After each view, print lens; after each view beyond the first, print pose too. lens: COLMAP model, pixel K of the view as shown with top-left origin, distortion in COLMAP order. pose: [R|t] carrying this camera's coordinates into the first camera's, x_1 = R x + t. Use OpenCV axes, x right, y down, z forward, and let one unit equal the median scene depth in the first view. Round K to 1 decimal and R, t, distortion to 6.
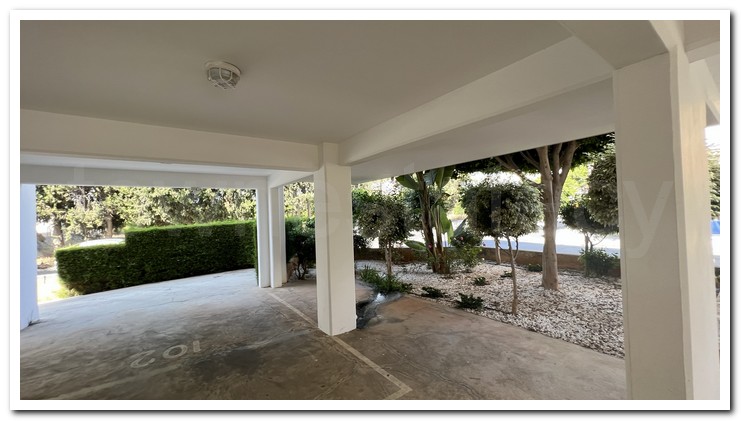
lens RADIAL K [[282.0, 0, 368.5], [0, 282.0, 209.9], [0, 0, 1]] dist [0.000485, 0.000068]
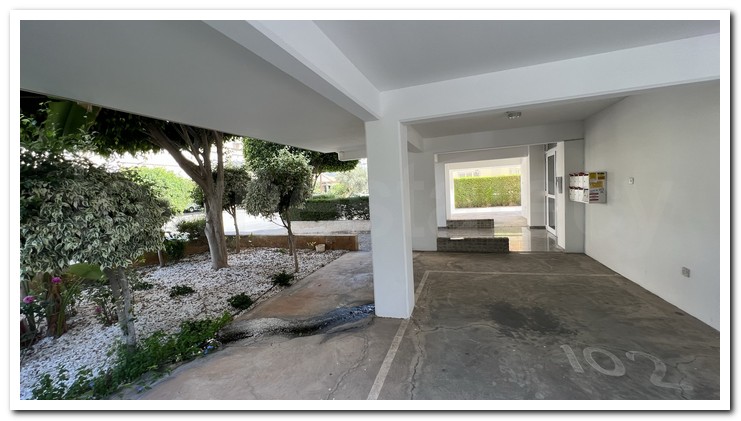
lens RADIAL K [[282.0, 0, 368.5], [0, 282.0, 209.9], [0, 0, 1]] dist [0.000485, 0.000068]
pose [[-0.583511, 0.008596, 0.812060, -0.817240], [0.065633, 0.997172, 0.036605, 0.074649], [-0.809449, 0.074658, -0.582425, 1.637547]]
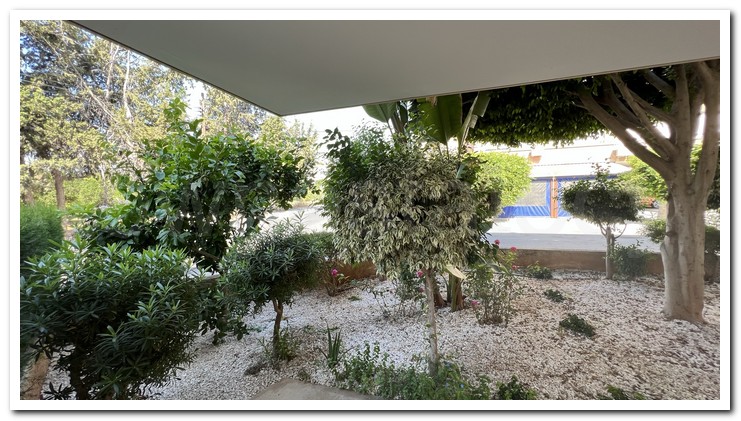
lens RADIAL K [[282.0, 0, 368.5], [0, 282.0, 209.9], [0, 0, 1]] dist [0.000485, 0.000068]
pose [[0.801815, -0.032790, 0.596673, -0.377831], [-0.001925, 0.998346, 0.057451, 0.009500], [-0.597570, -0.047214, 0.800426, 1.310881]]
